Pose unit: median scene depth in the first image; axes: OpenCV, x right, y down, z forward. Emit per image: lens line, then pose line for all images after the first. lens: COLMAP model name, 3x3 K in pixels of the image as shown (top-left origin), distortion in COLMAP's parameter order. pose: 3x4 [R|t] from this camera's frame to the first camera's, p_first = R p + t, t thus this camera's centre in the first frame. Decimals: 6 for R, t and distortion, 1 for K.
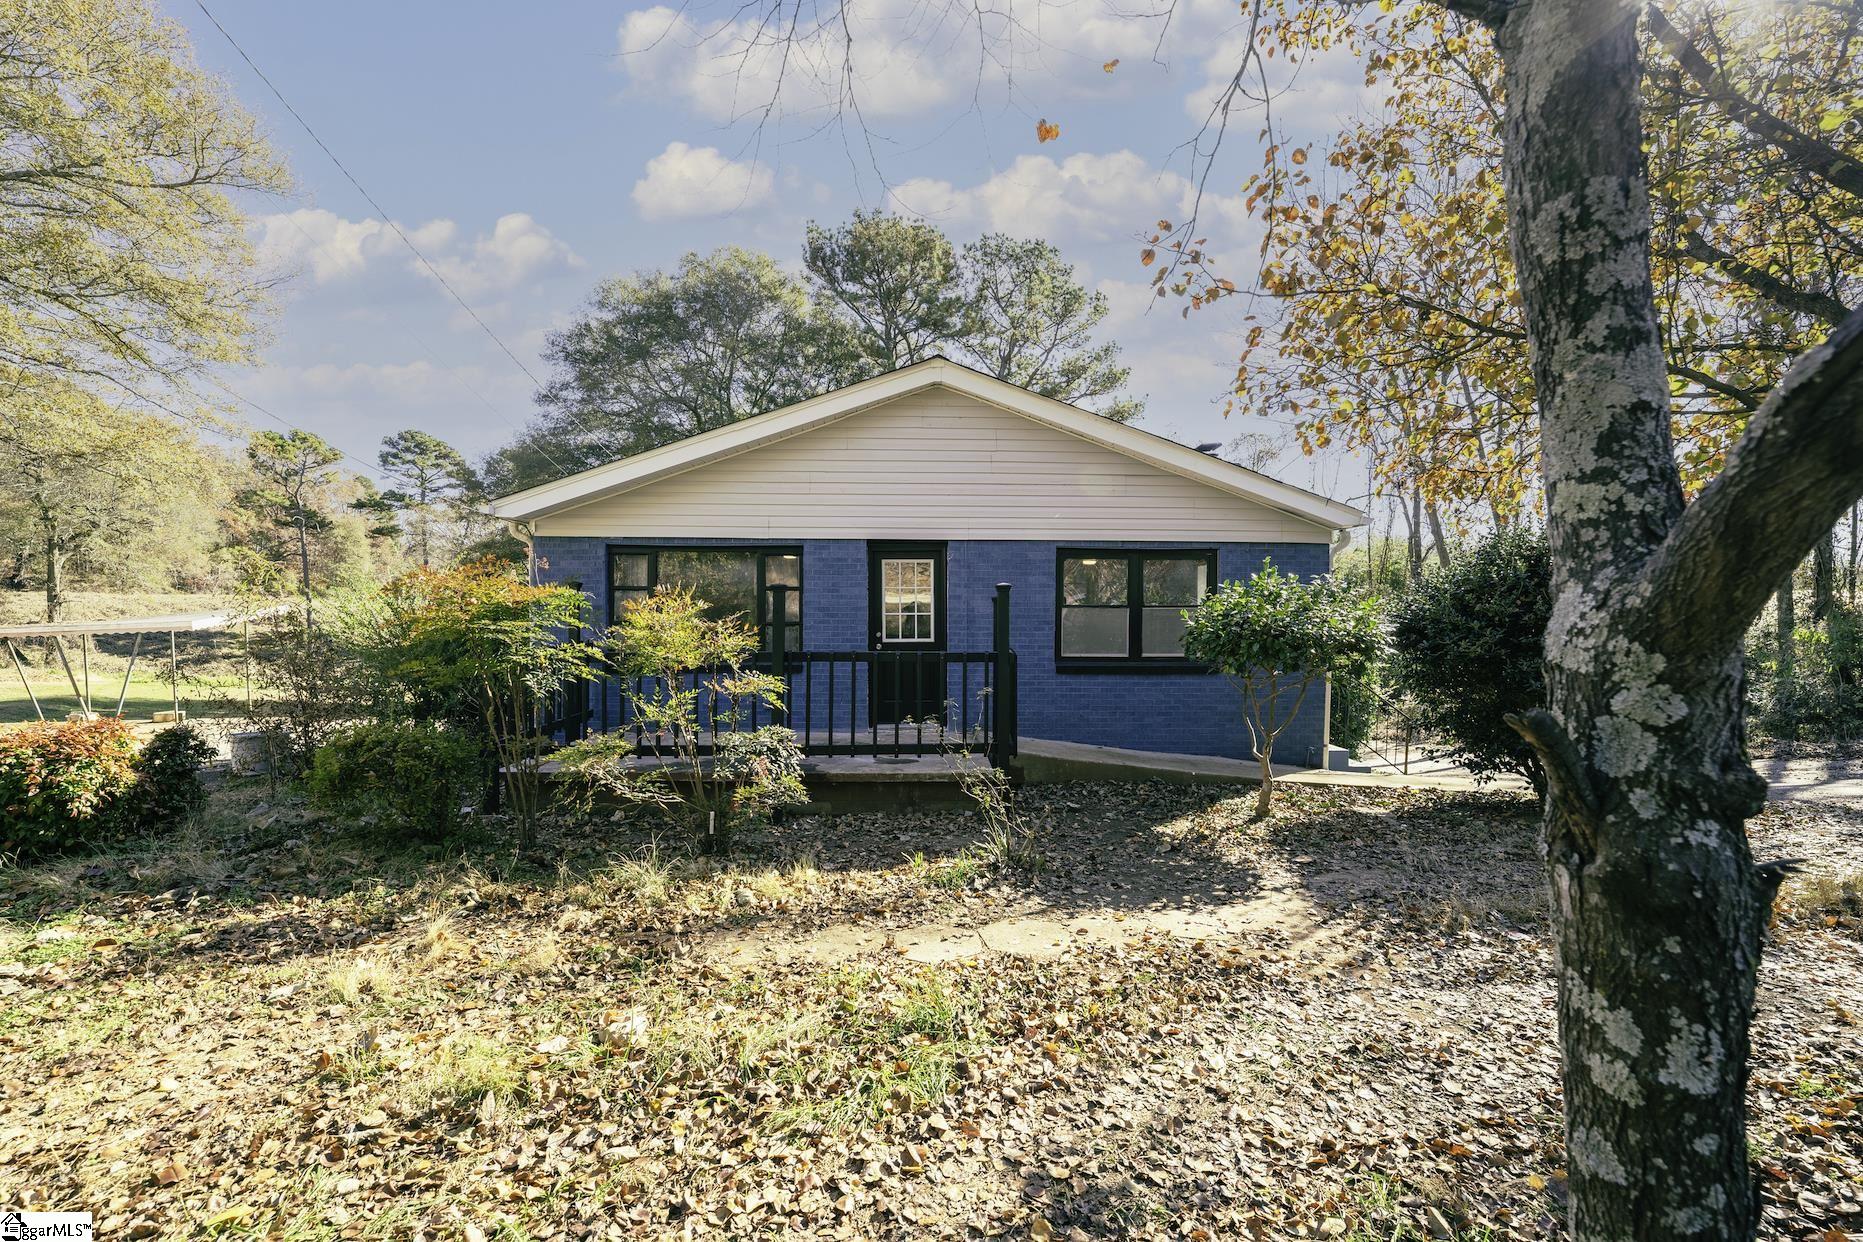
lens RADIAL K [[775.4, 0, 931.5], [0, 775.4, 621.0], [0, 0, 1]] dist [-0.000391, -0.000023]
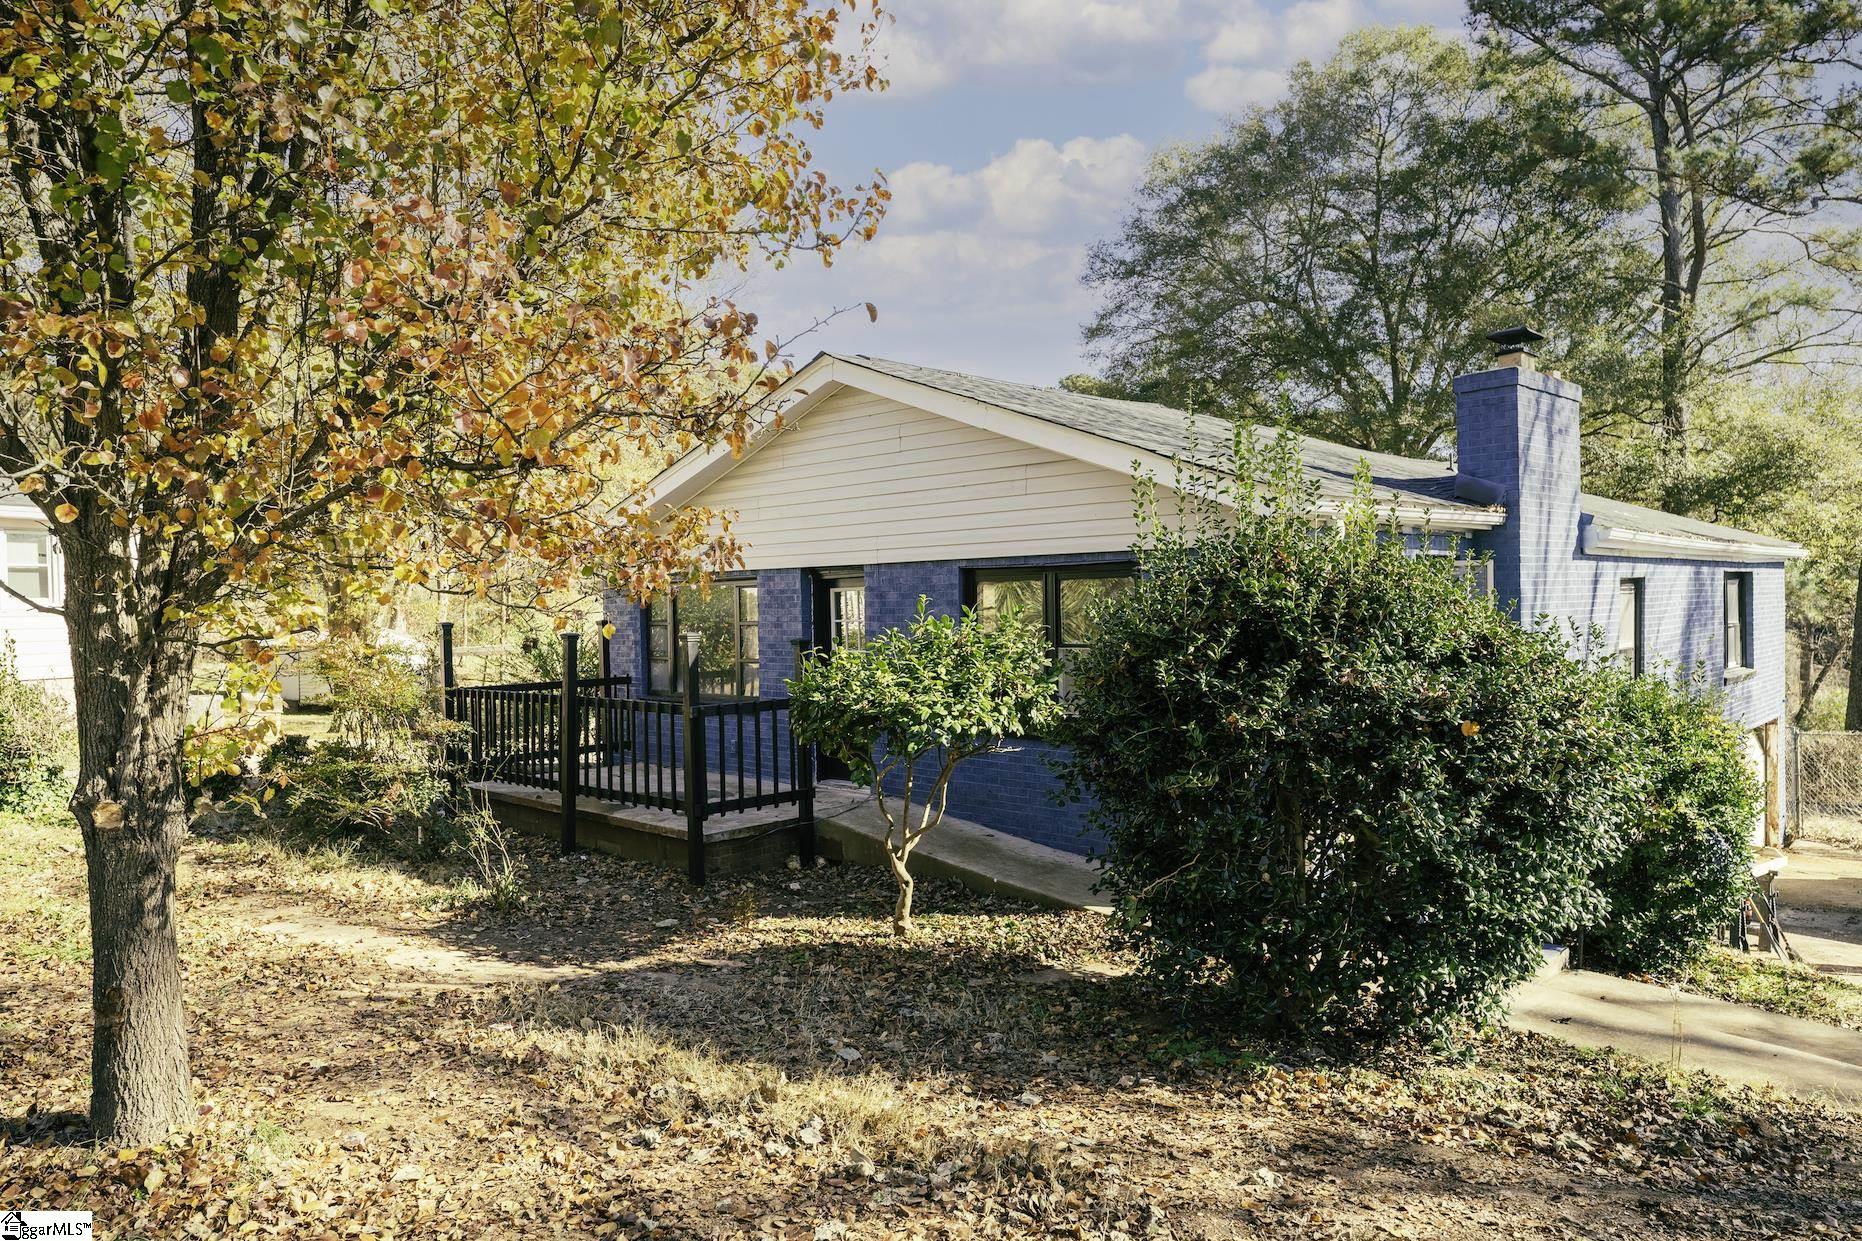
lens RADIAL K [[1244.4, 0, 931.0], [0, 1244.4, 620.5], [0, 0, 1]] dist [0.053625, 0.000461]
pose [[0.675729, -0.005089, -0.737132, 1.767487], [0.011096, 0.999933, 0.003268, -0.079780], [0.737066, -0.010387, 0.675741, 0.249098]]
